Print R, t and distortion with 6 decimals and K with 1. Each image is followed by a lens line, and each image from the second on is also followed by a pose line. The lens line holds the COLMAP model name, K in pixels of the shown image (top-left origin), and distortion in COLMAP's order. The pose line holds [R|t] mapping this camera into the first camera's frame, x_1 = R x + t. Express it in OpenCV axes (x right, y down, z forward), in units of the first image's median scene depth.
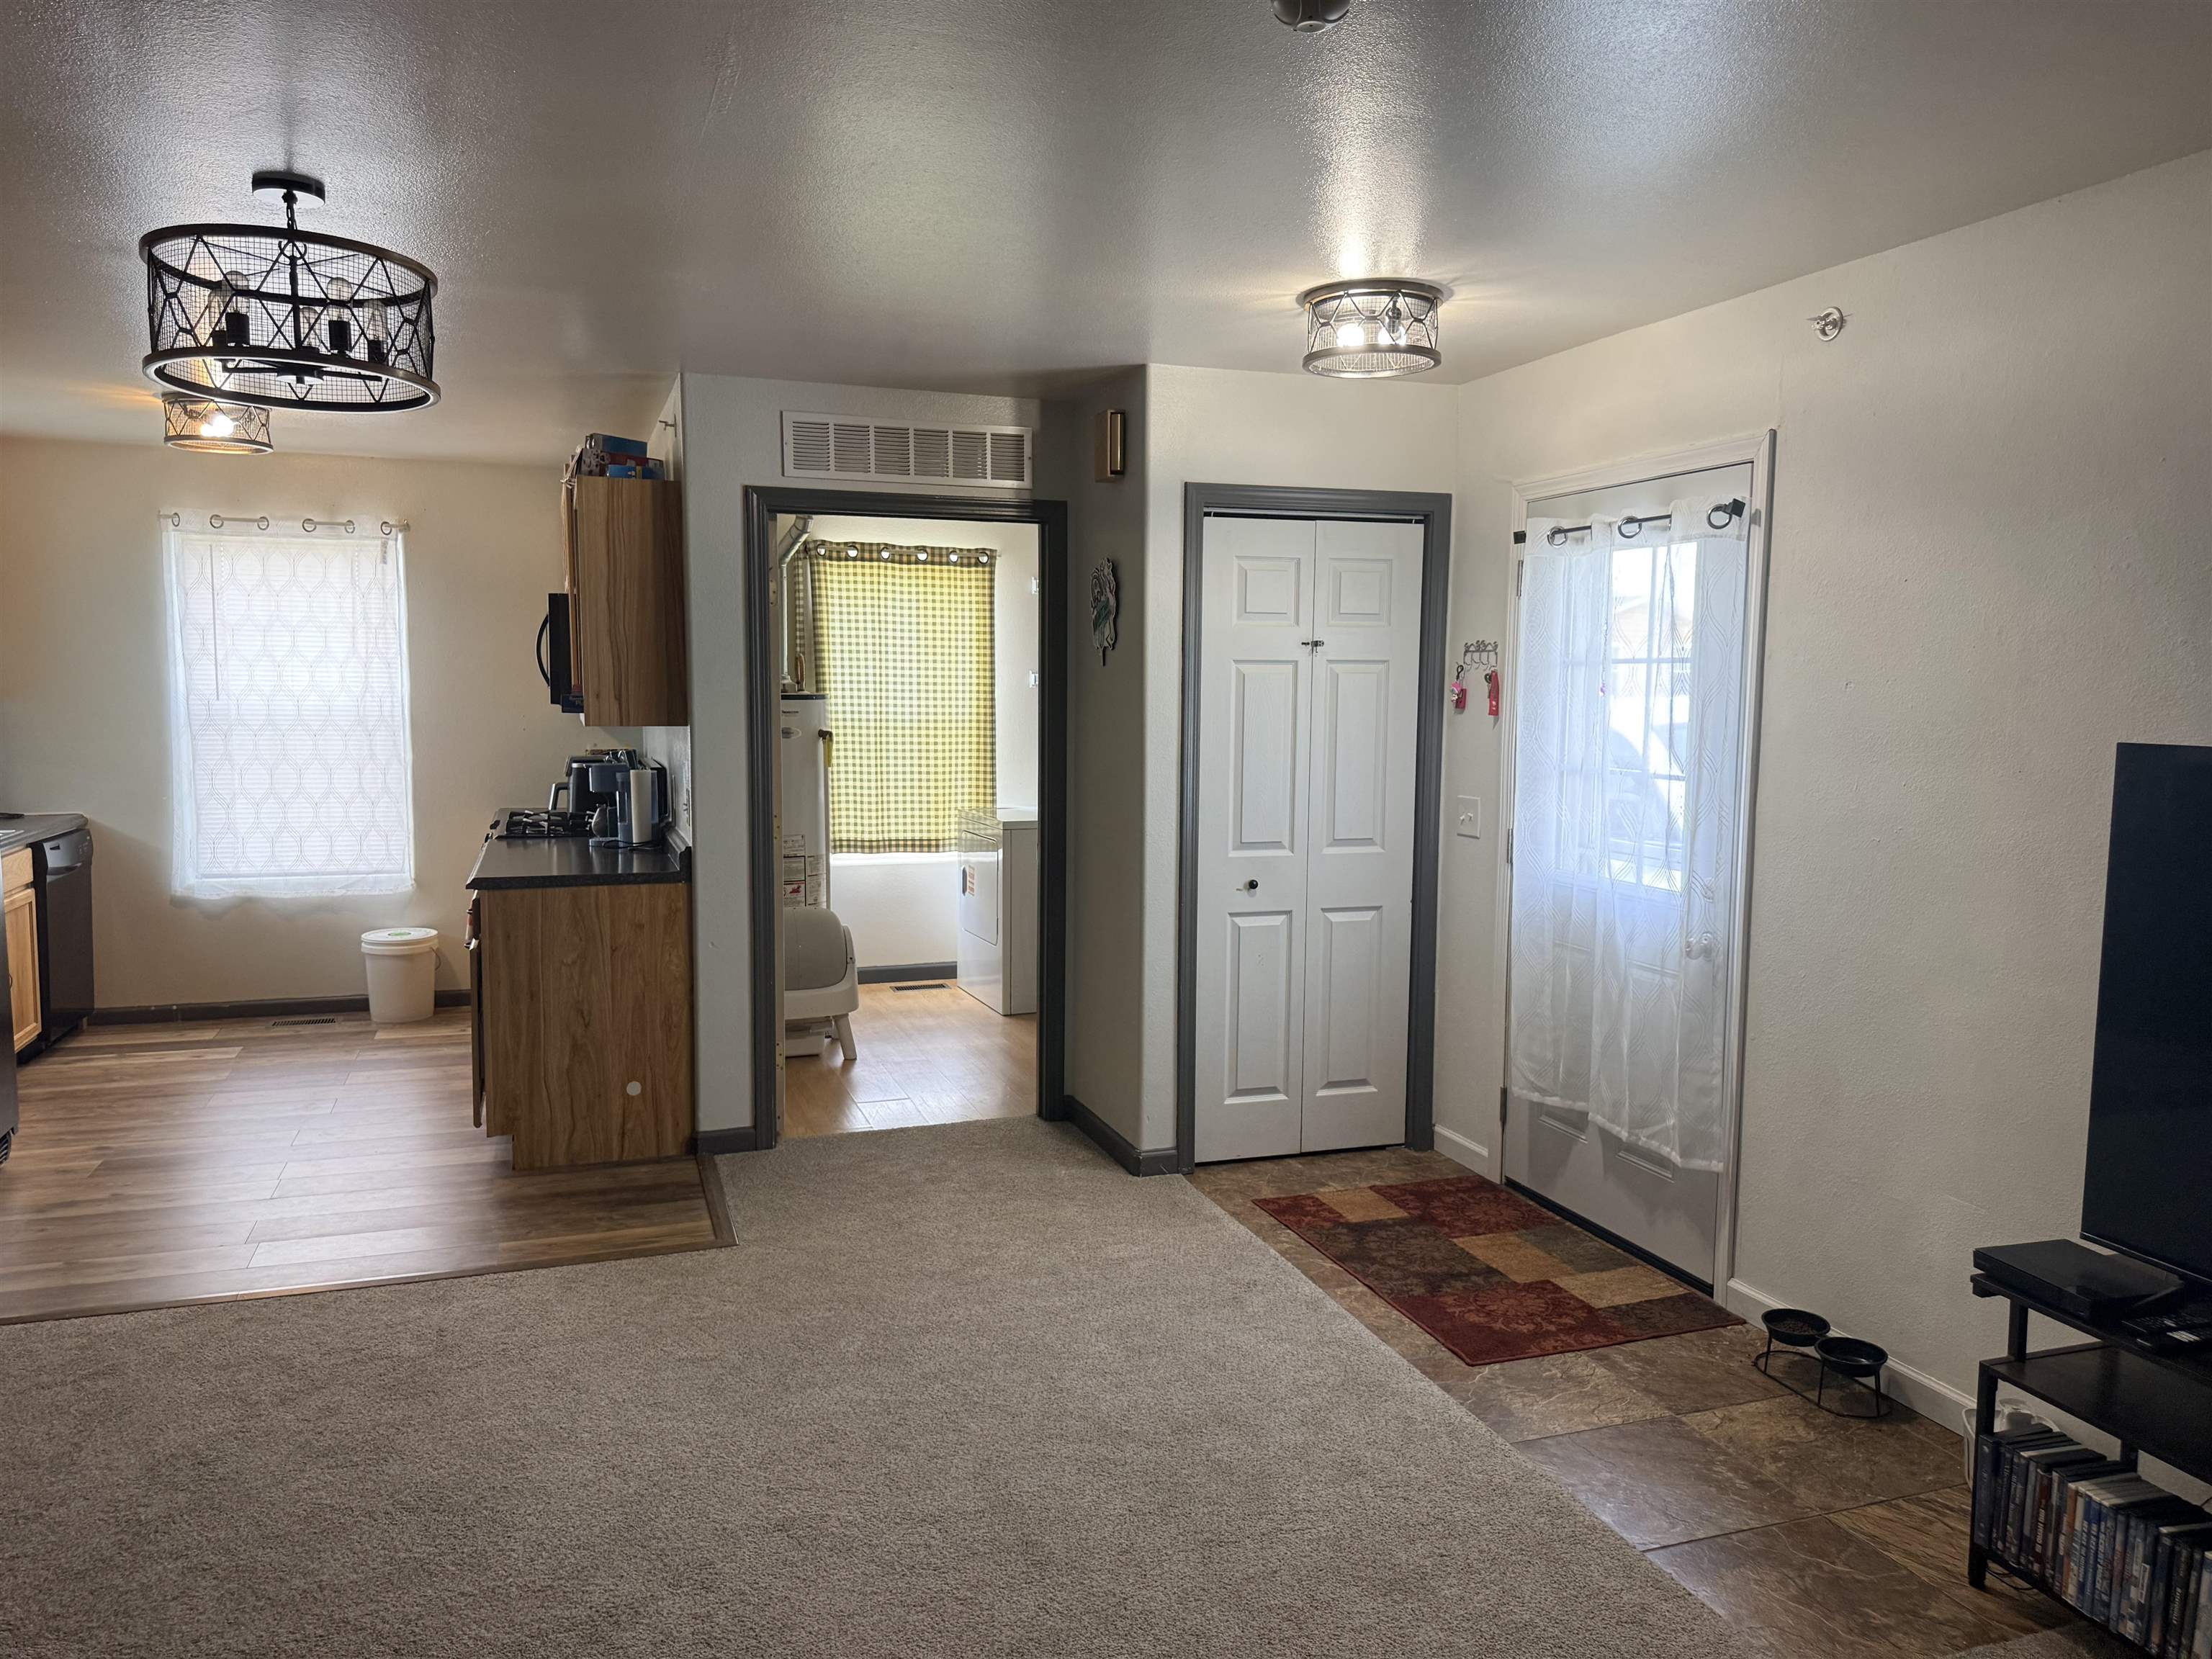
lens RADIAL K [[1578.0, 0, 1098.5], [0, 1578.0, 835.3], [0, 0, 1]] dist [0.066326, -0.108414]
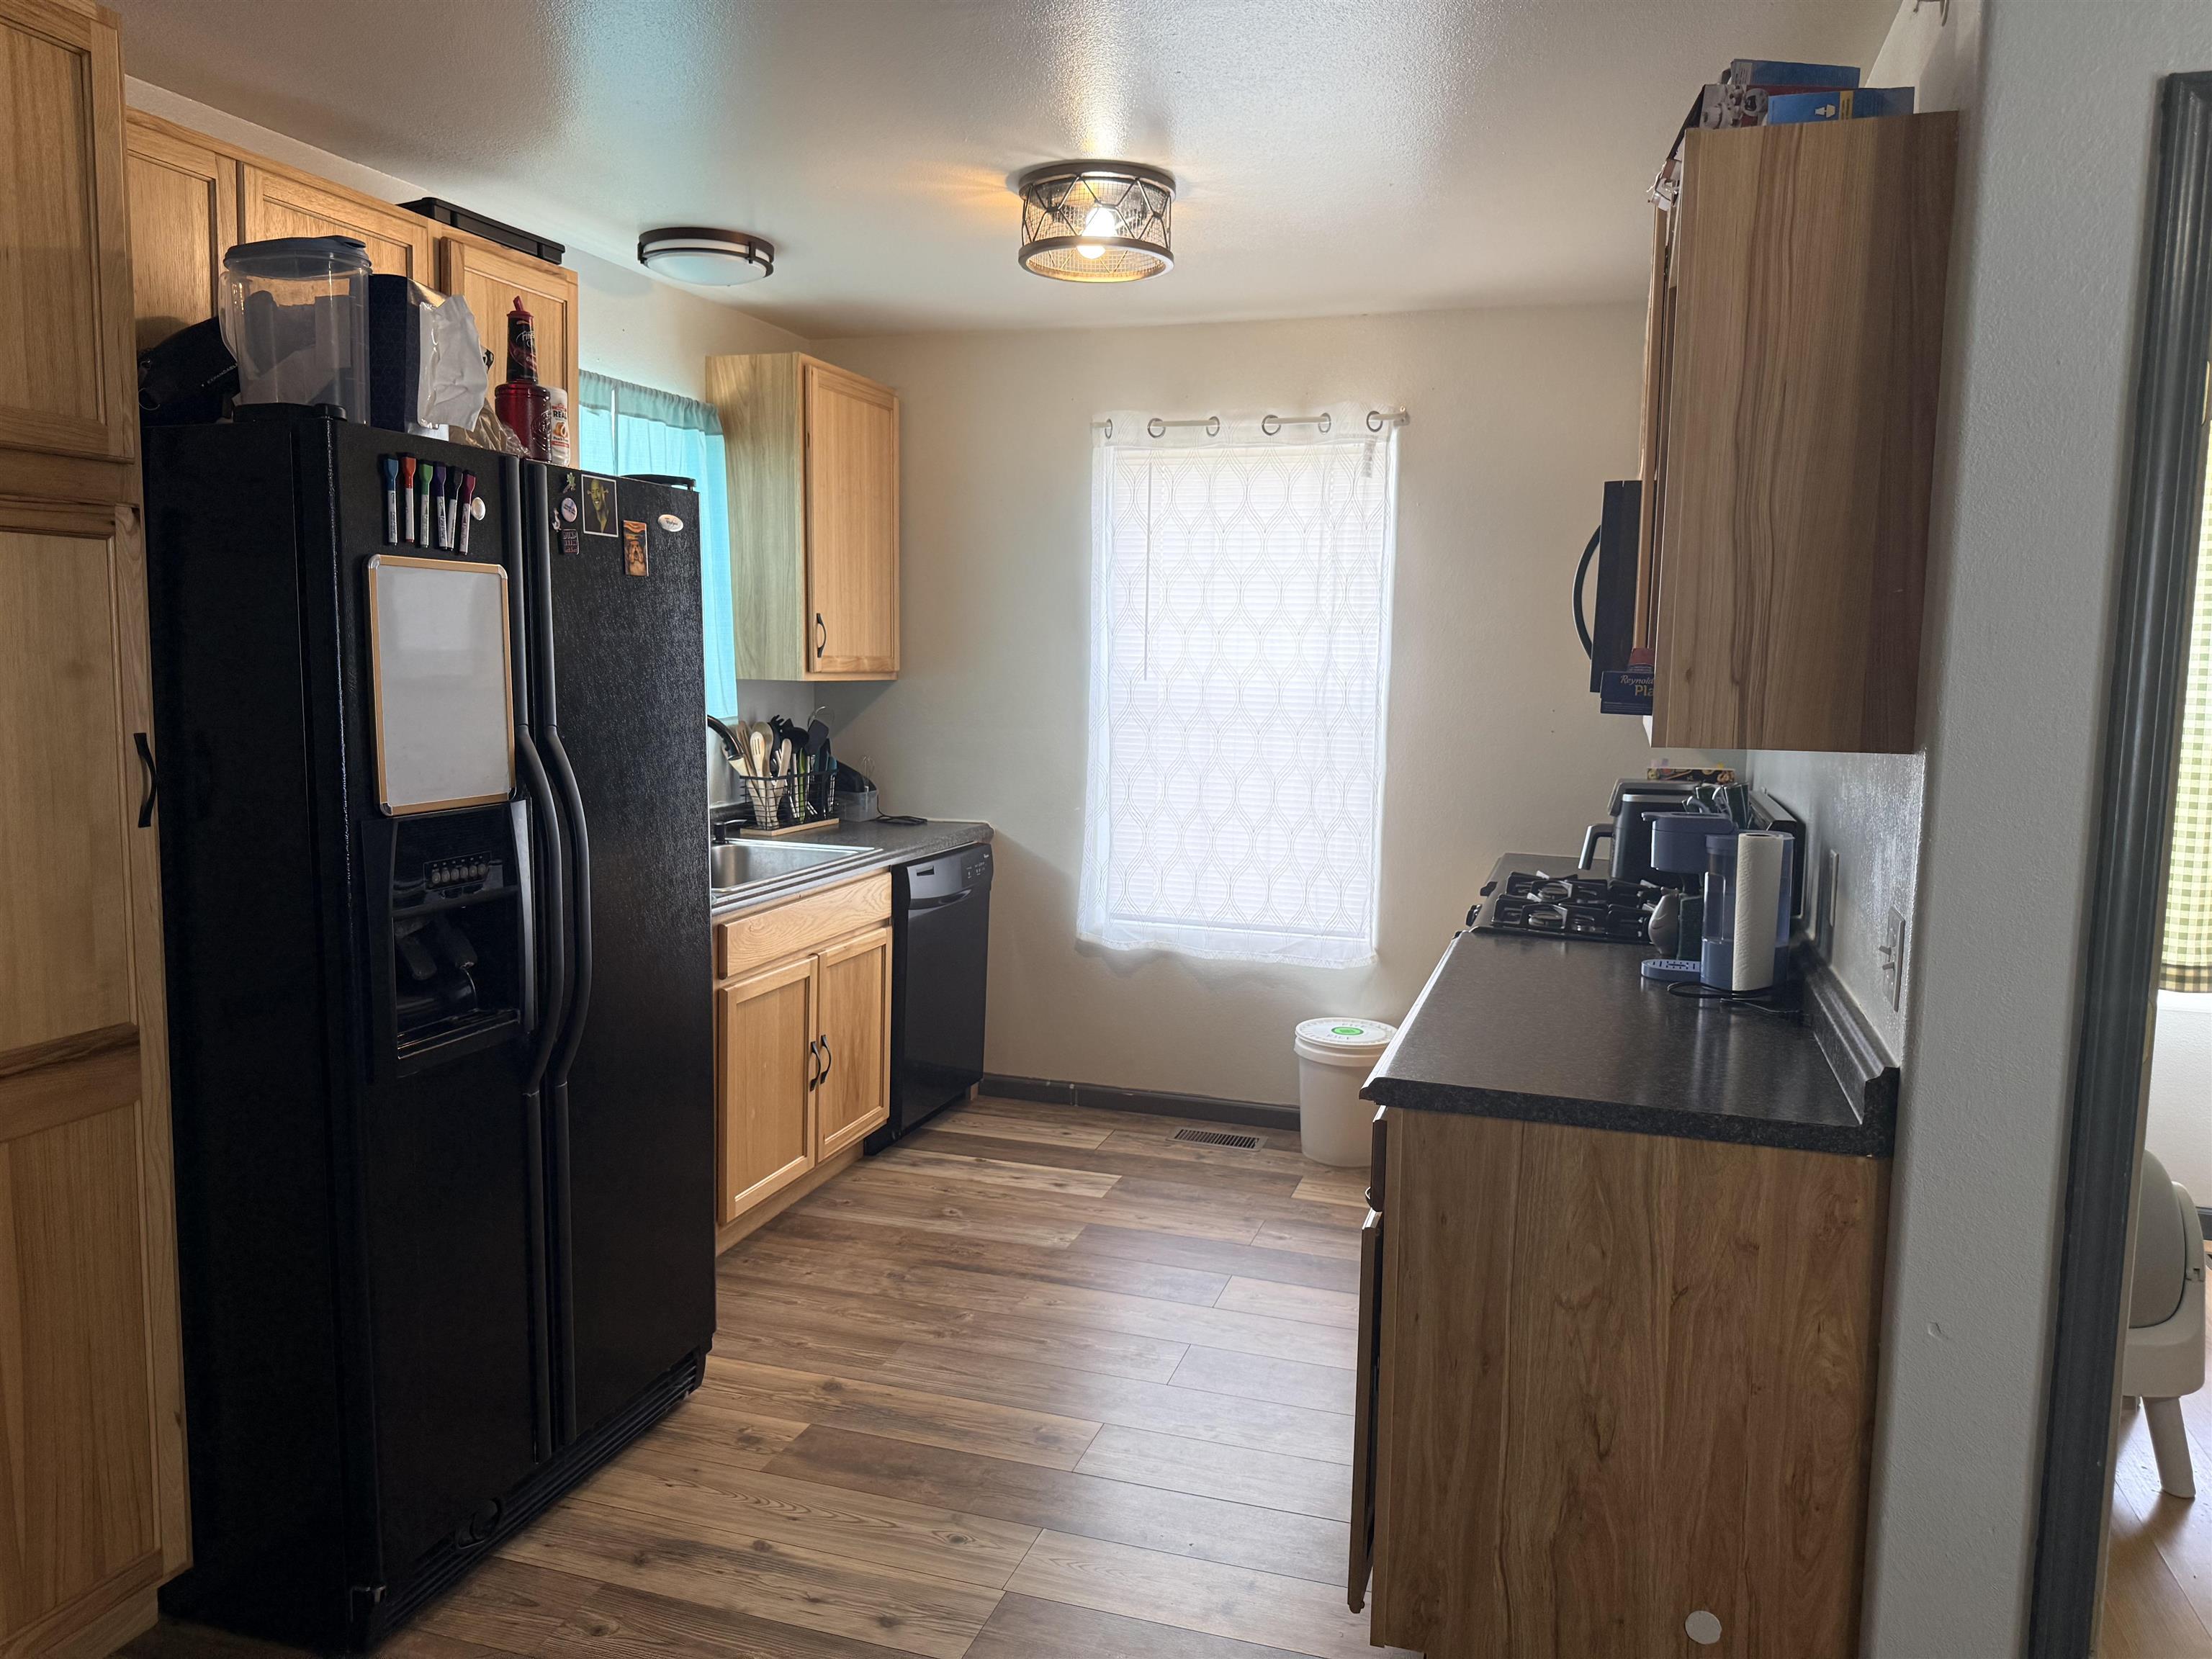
lens RADIAL K [[1578.0, 0, 1098.5], [0, 1578.0, 835.3], [0, 0, 1]] dist [0.066326, -0.108414]
pose [[0.798938, 0.074030, -0.596840, -0.172395], [-0.065144, 0.997209, 0.036487, -0.049173], [0.597875, 0.009730, 0.801530, 0.528142]]
